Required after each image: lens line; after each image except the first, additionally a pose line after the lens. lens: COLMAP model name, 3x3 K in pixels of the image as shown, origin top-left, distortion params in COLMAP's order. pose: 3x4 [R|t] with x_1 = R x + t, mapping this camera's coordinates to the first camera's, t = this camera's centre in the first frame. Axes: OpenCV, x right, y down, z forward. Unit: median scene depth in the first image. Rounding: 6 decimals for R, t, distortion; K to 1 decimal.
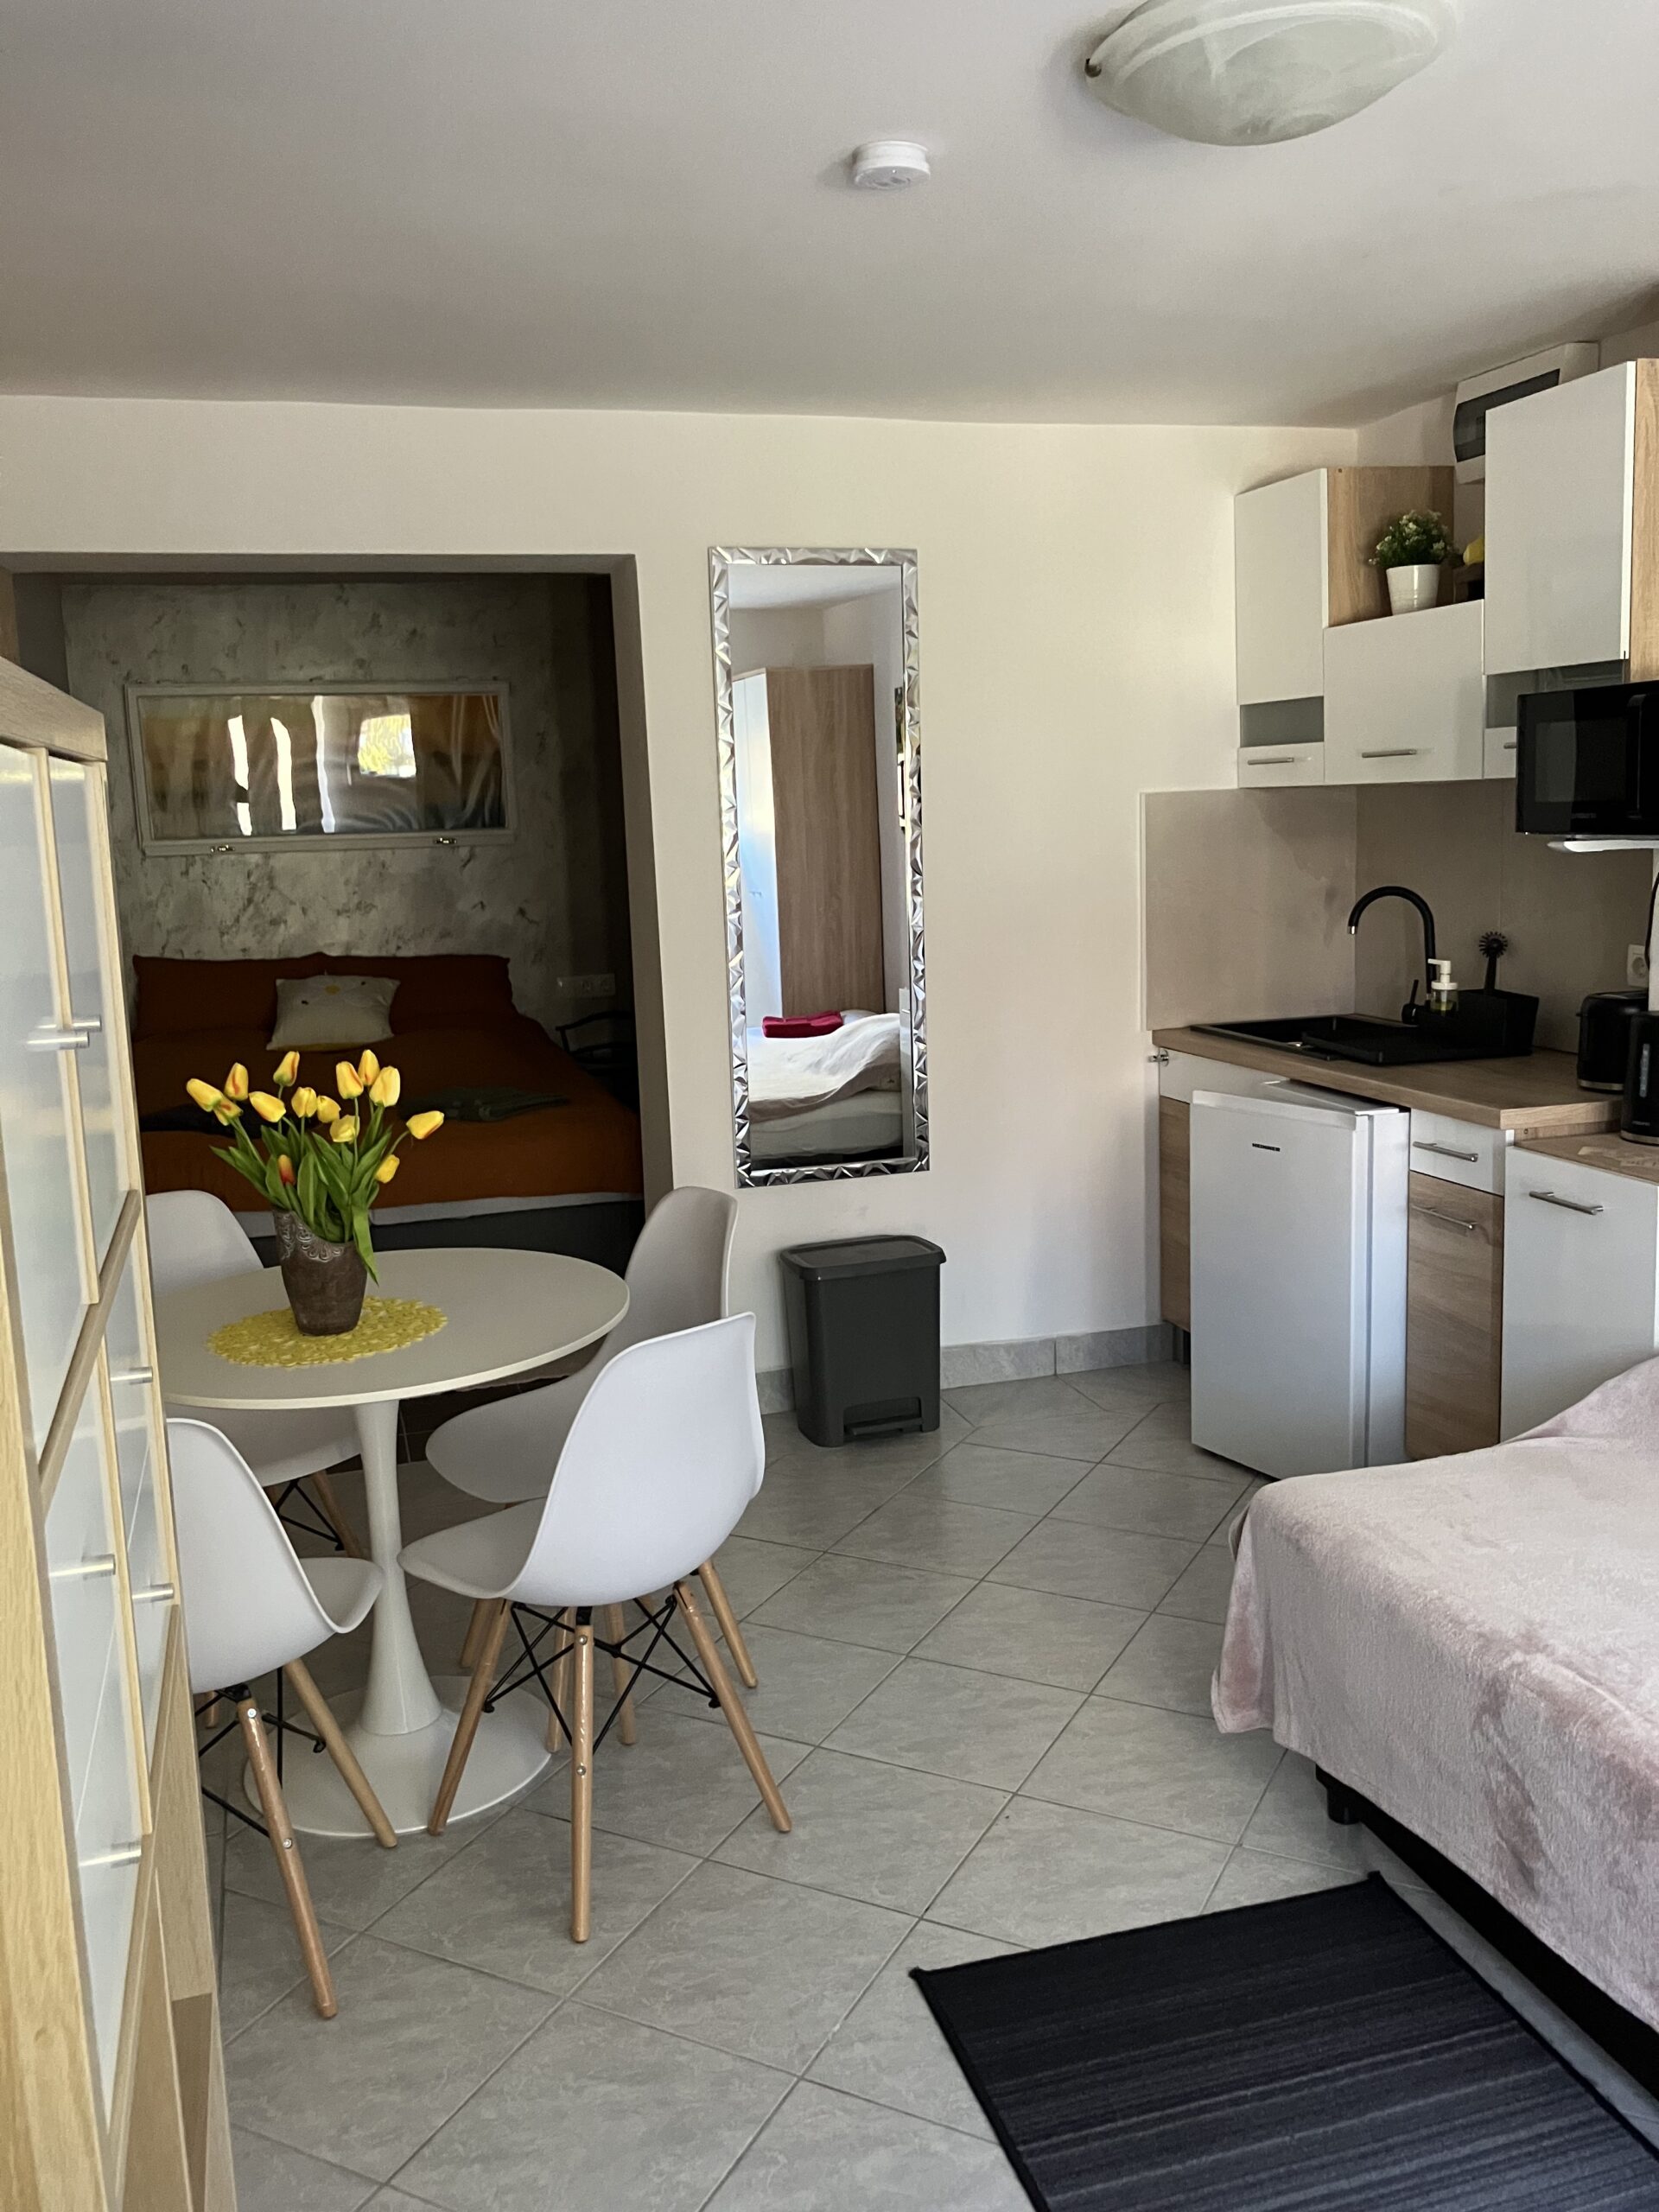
lens RADIAL K [[1823.0, 0, 821.8], [0, 1823.0, 1104.4], [0, 0, 1]] dist [0.060326, -0.063671]
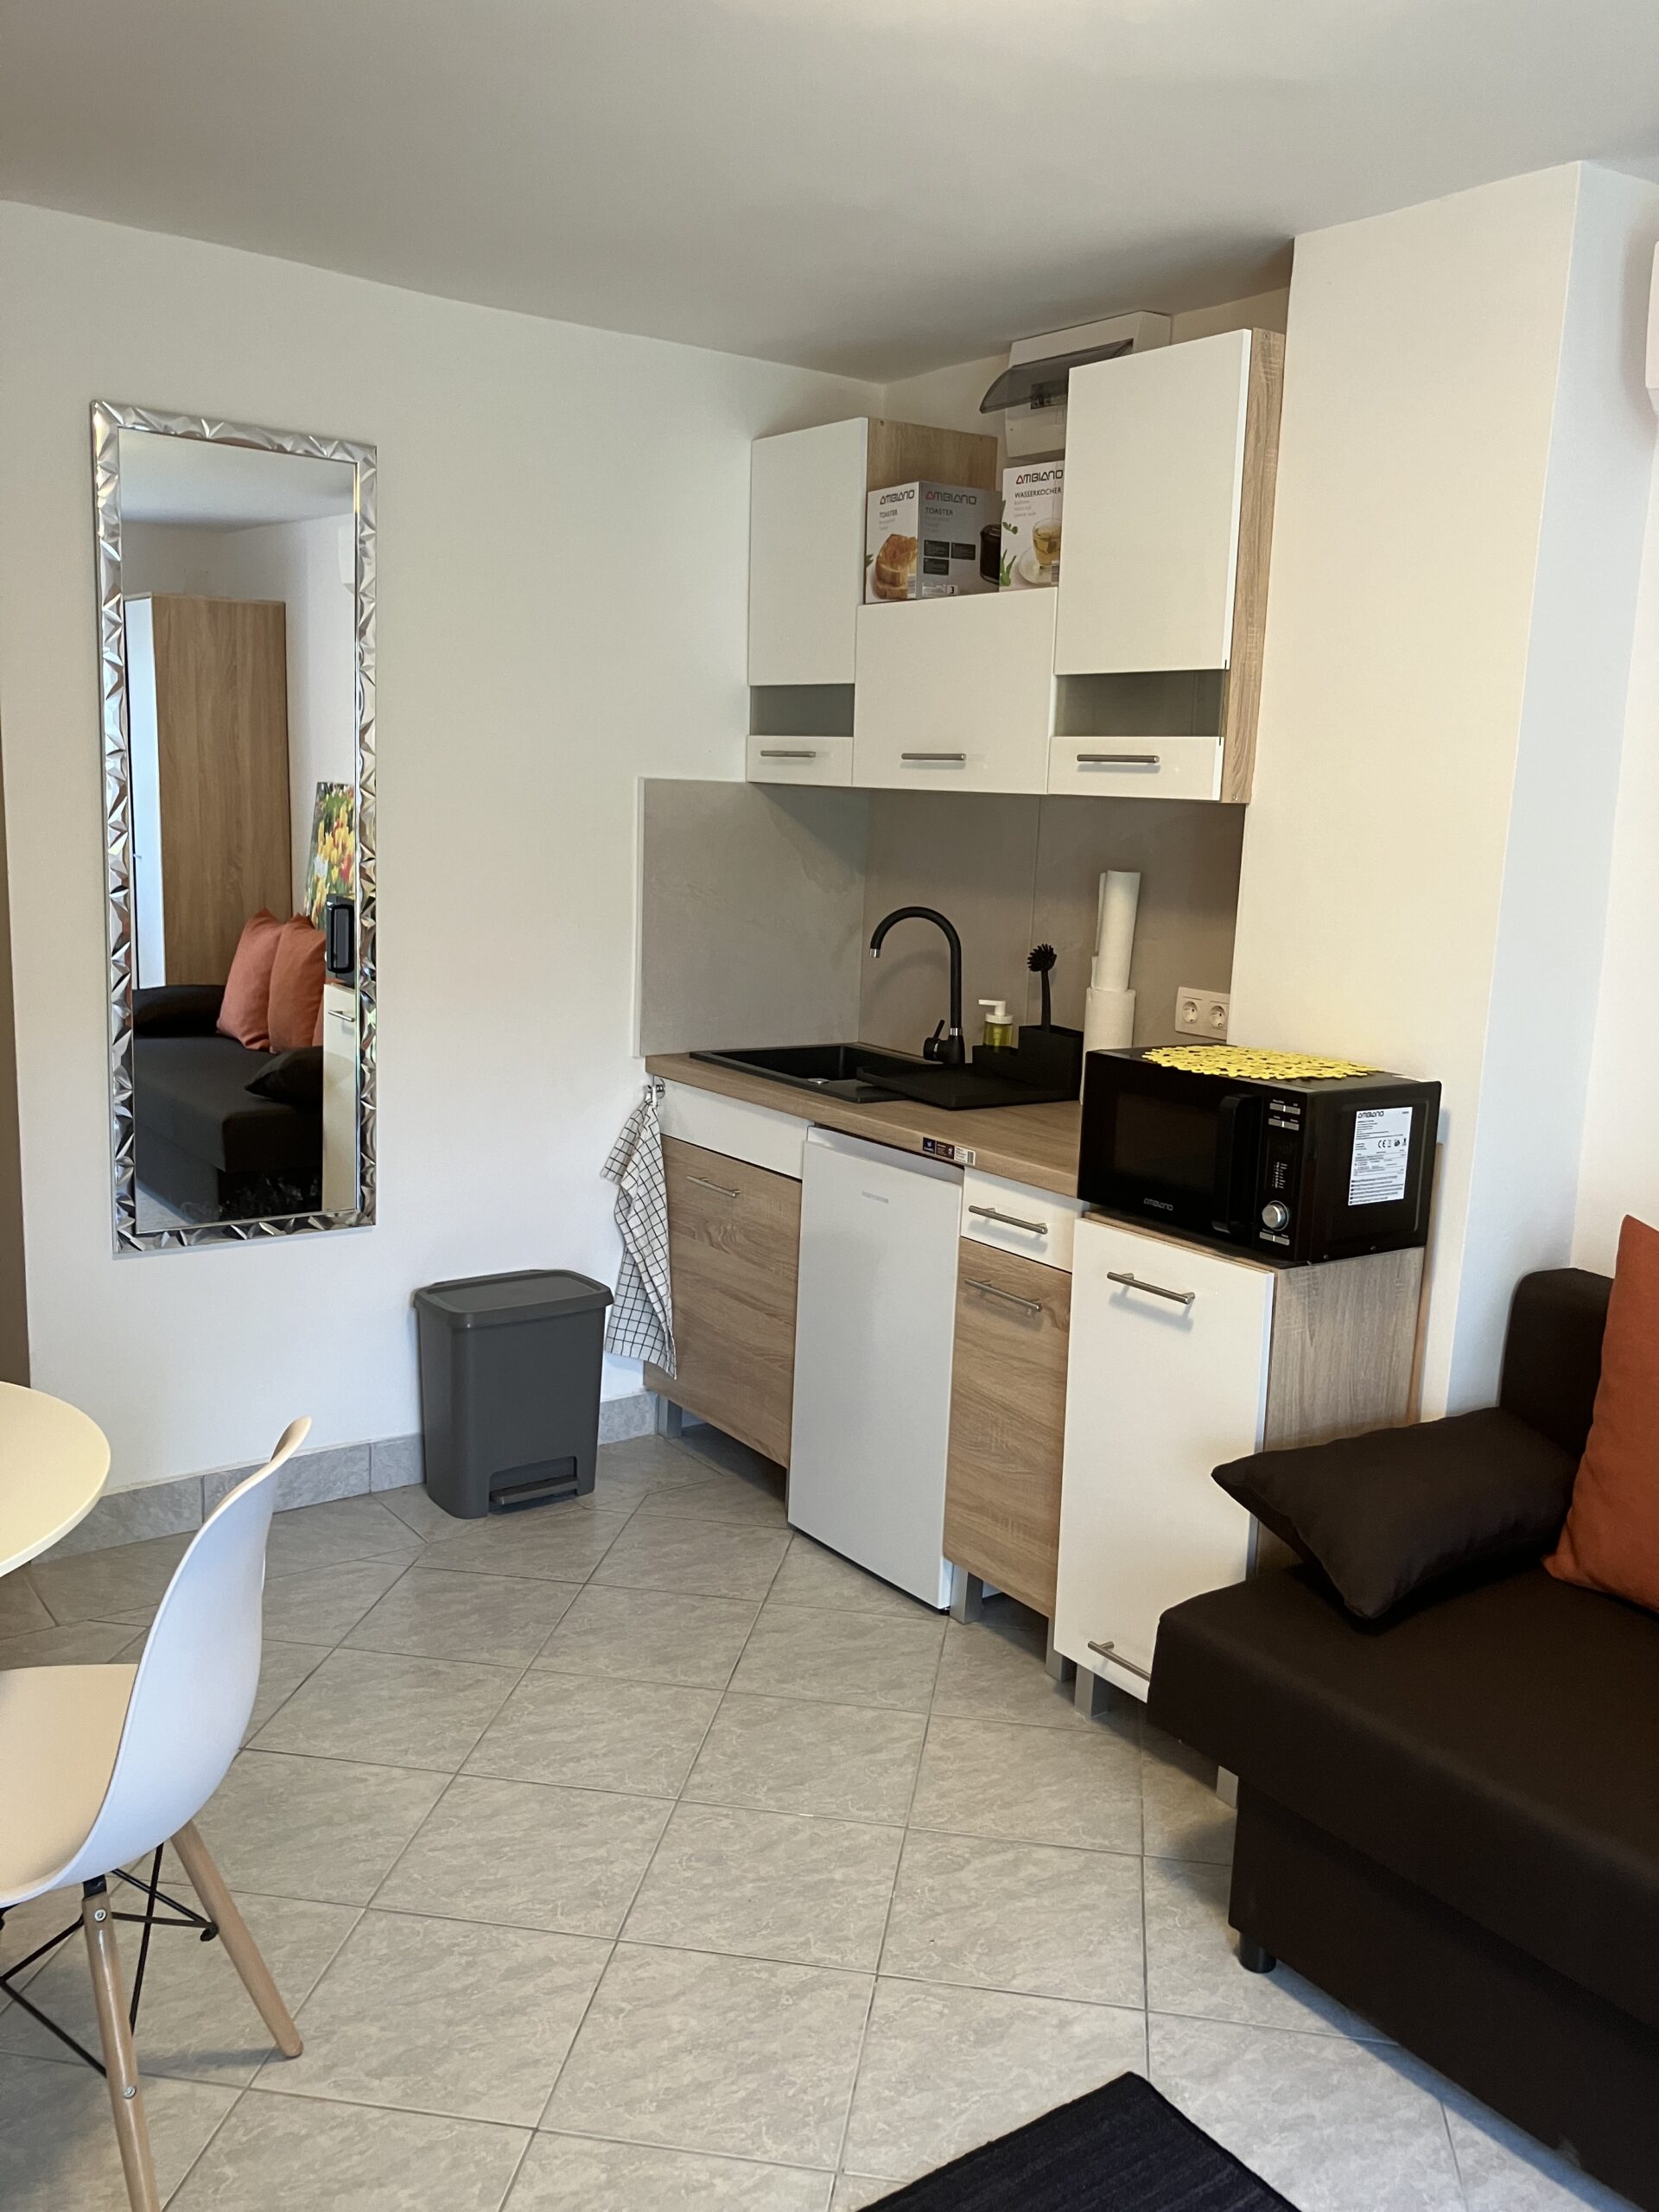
lens RADIAL K [[1823.0, 0, 835.9], [0, 1823.0, 1119.0], [0, 0, 1]] dist [0.060326, -0.063671]
pose [[0.941765, 0.016026, 0.335889, -0.025971], [-0.021203, 0.999706, 0.011751, -0.028114], [-0.335602, -0.018188, 0.941828, 0.197856]]
